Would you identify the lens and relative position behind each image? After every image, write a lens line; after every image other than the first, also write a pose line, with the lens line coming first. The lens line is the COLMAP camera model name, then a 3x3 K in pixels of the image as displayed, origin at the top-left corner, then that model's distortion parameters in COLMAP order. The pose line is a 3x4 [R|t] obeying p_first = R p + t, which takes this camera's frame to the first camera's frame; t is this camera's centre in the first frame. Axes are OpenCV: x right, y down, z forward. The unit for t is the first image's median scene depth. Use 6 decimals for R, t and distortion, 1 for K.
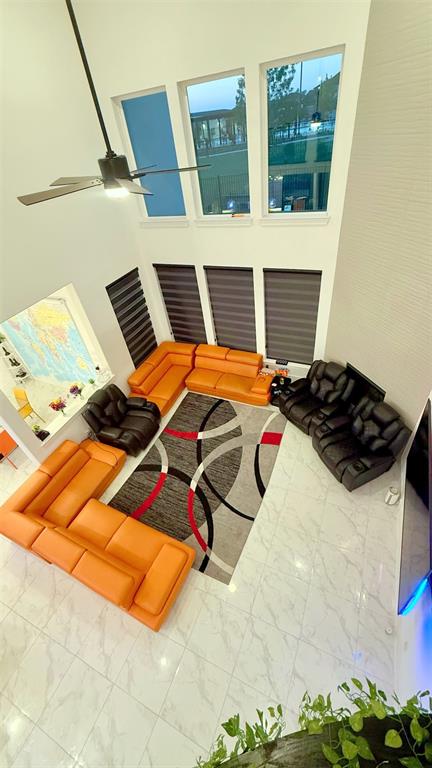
lens RADIAL K [[307.0, 0, 215.6], [0, 307.0, 382.2], [0, 0, 1]] dist [0.003425, 0.000196]
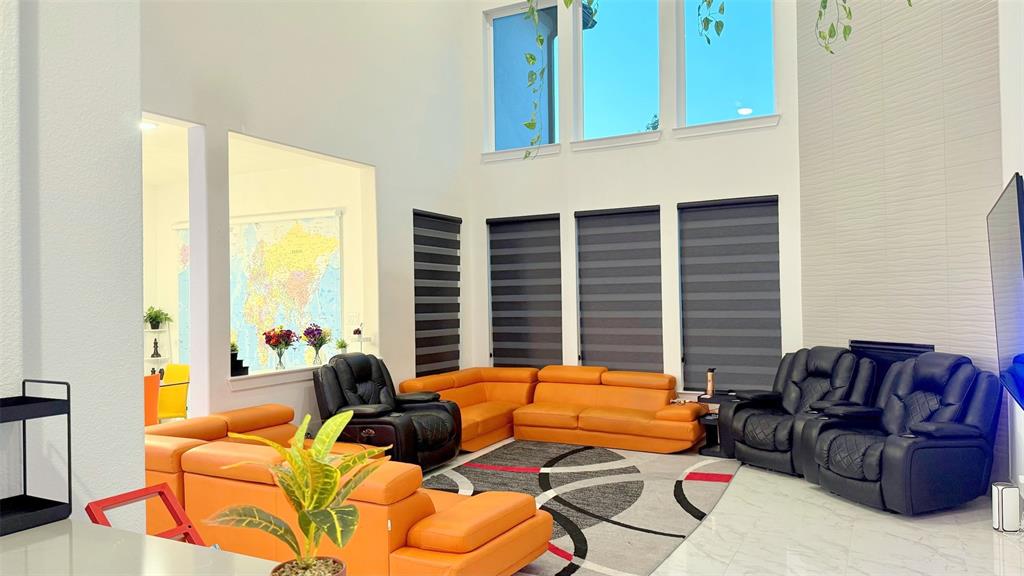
lens RADIAL K [[727.6, 0, 511.7], [0, 727.6, 291.0], [0, 0, 1]] dist [0.079717, -0.013223]
pose [[0.992635, 0.108304, -0.054280, -0.072189], [-0.117511, 0.751873, -0.648751, 0.700032], [-0.029451, 0.650351, 0.759063, 0.019475]]
